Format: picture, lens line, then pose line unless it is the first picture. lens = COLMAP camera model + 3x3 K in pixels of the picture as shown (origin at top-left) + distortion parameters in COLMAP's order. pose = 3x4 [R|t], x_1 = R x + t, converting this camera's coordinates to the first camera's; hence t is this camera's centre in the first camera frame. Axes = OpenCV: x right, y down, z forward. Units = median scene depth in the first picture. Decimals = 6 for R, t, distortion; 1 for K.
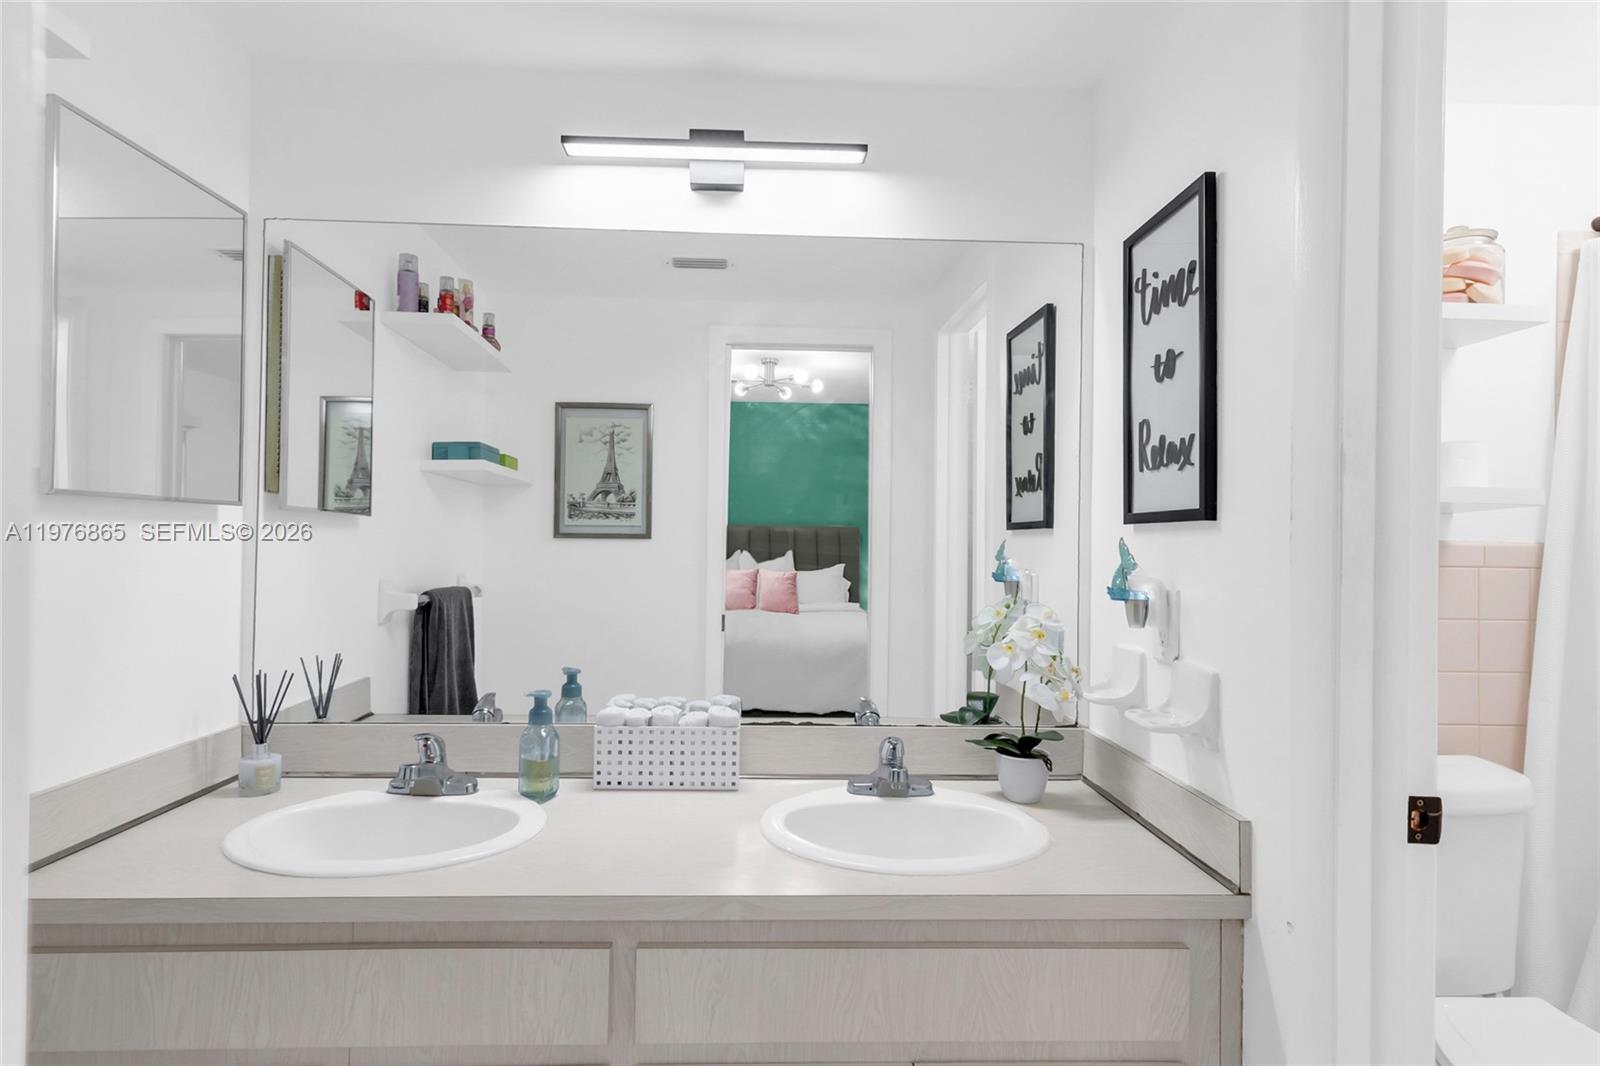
lens RADIAL K [[800.6, 0, 780.5], [0, 800.6, 535.1], [0, 0, 1]] dist [0.003796, -0.000069]
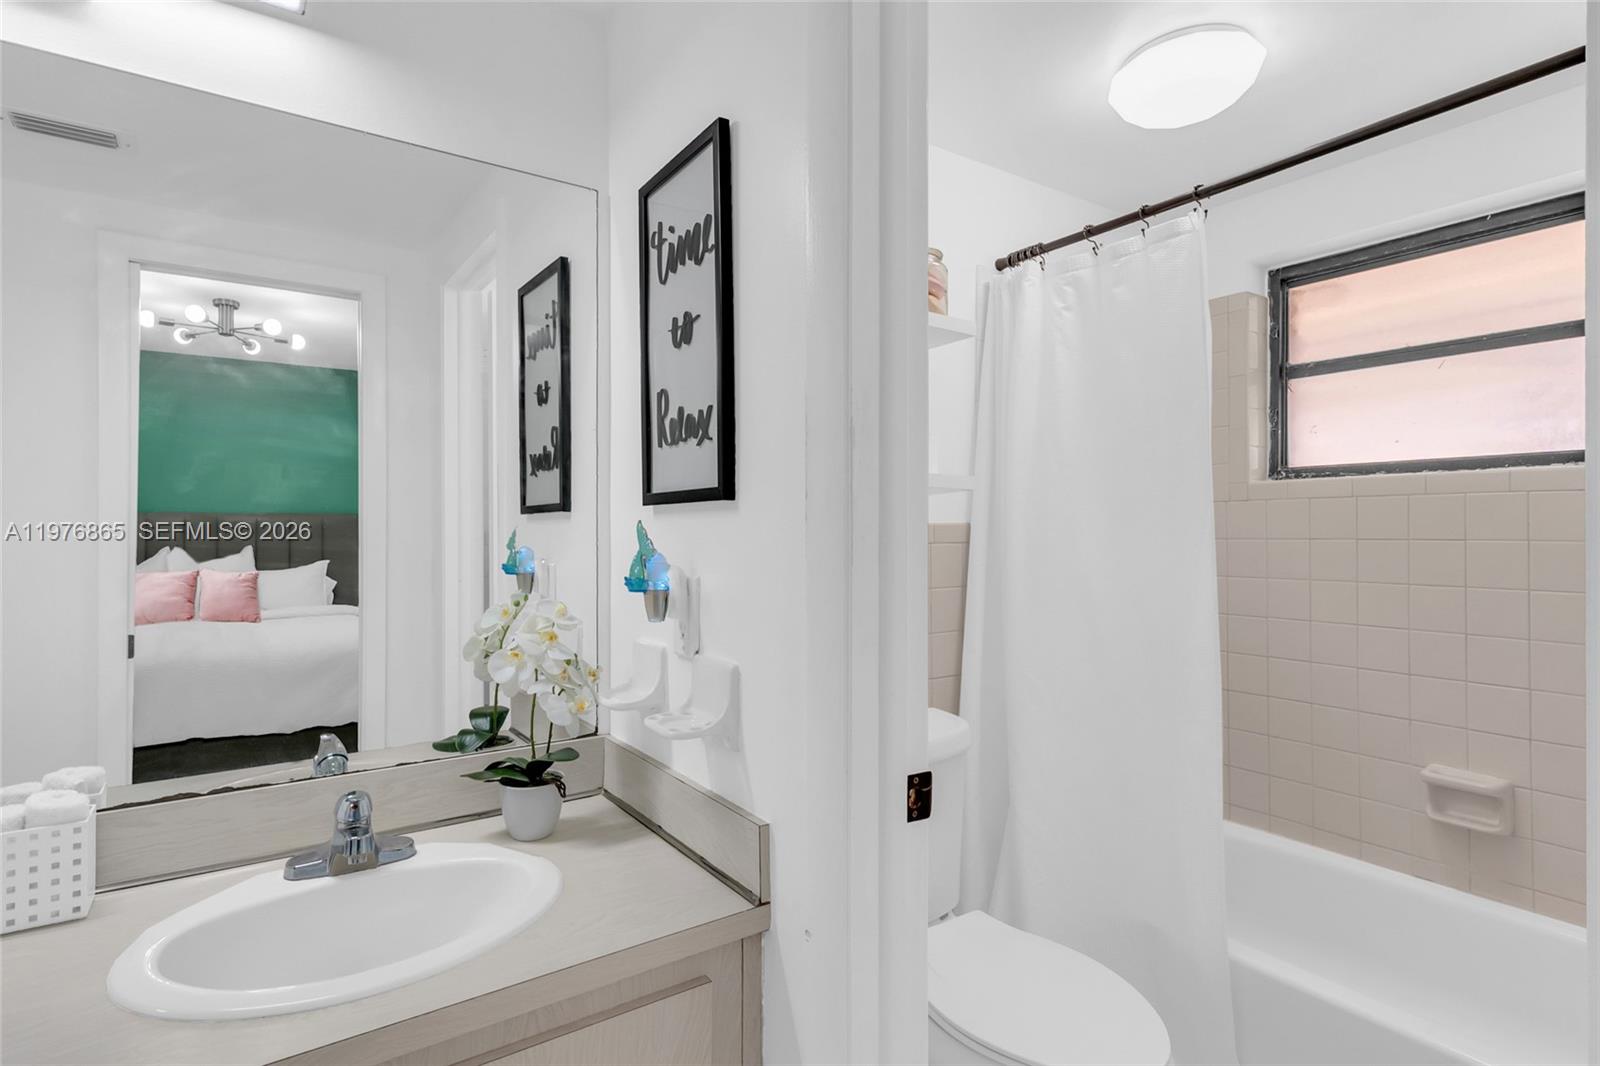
lens RADIAL K [[804.7, 0, 795.3], [0, 804.7, 517.4], [0, 0, 1]] dist [0.037038, -0.000075]
pose [[0.836989, -0.006849, 0.547177, 0.071165], [0.010332, 0.999941, -0.003288, 0.003979], [-0.547123, 0.008405, 0.837010, 0.139229]]
